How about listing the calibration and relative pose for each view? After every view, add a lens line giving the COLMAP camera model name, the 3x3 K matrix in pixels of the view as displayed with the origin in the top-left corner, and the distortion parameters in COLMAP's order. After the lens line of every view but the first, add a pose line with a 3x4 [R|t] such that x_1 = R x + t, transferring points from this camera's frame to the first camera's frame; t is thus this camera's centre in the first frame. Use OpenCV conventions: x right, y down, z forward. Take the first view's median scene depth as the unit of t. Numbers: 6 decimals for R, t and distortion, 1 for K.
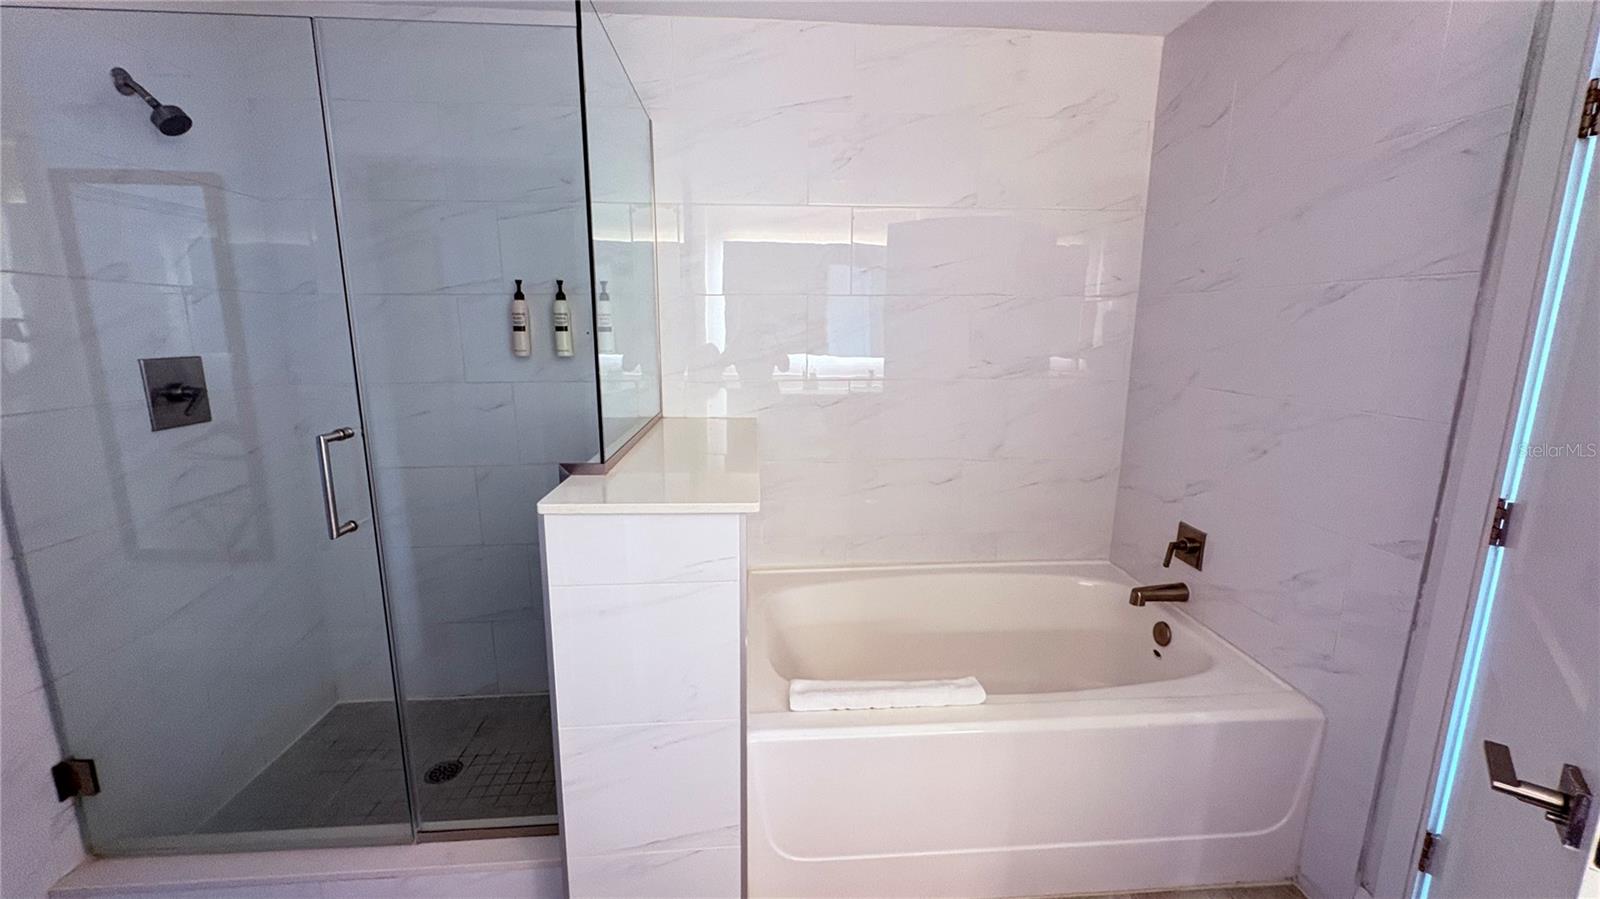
lens RADIAL K [[650.7, 0, 800.0], [0, 650.7, 449.5], [0, 0, 1]] dist [0.005070, 0.000289]
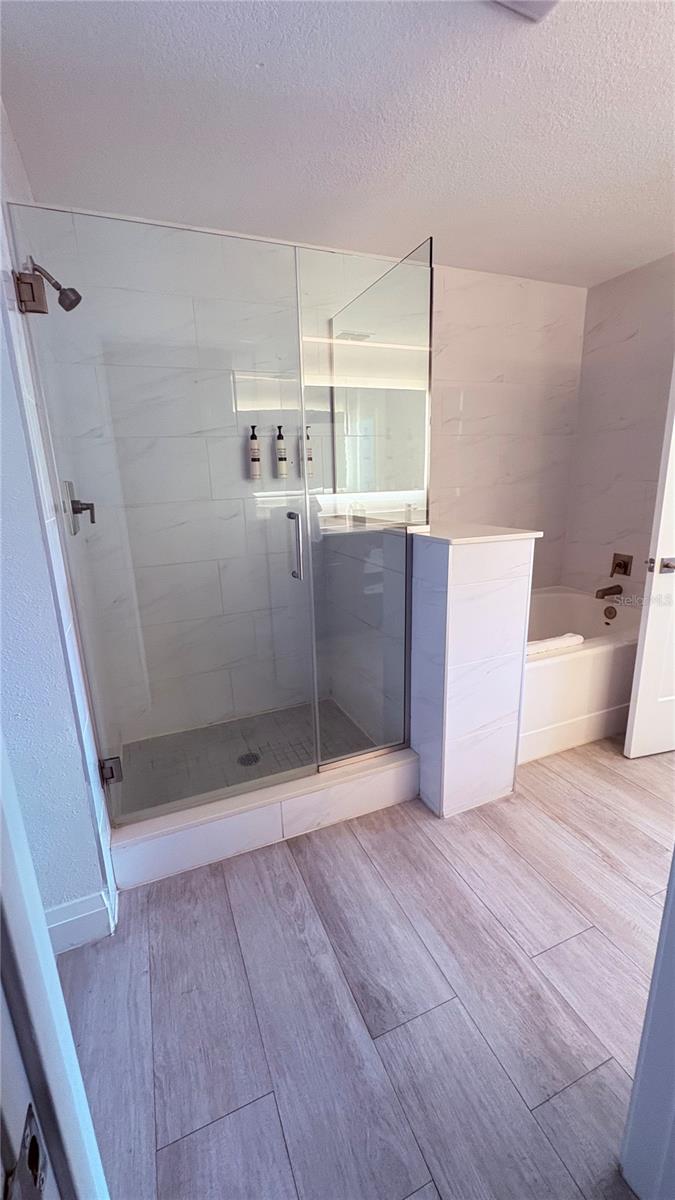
lens RADIAL K [[488.1, 0, 337.5], [0, 488.1, 600.0], [0, 0, 1]] dist [0.005070, 0.000289]
pose [[0.945683, -0.112465, 0.305018, -0.638004], [0.096319, 0.993057, 0.067526, 0.072507], [-0.310494, -0.034479, 0.949950, -0.113827]]
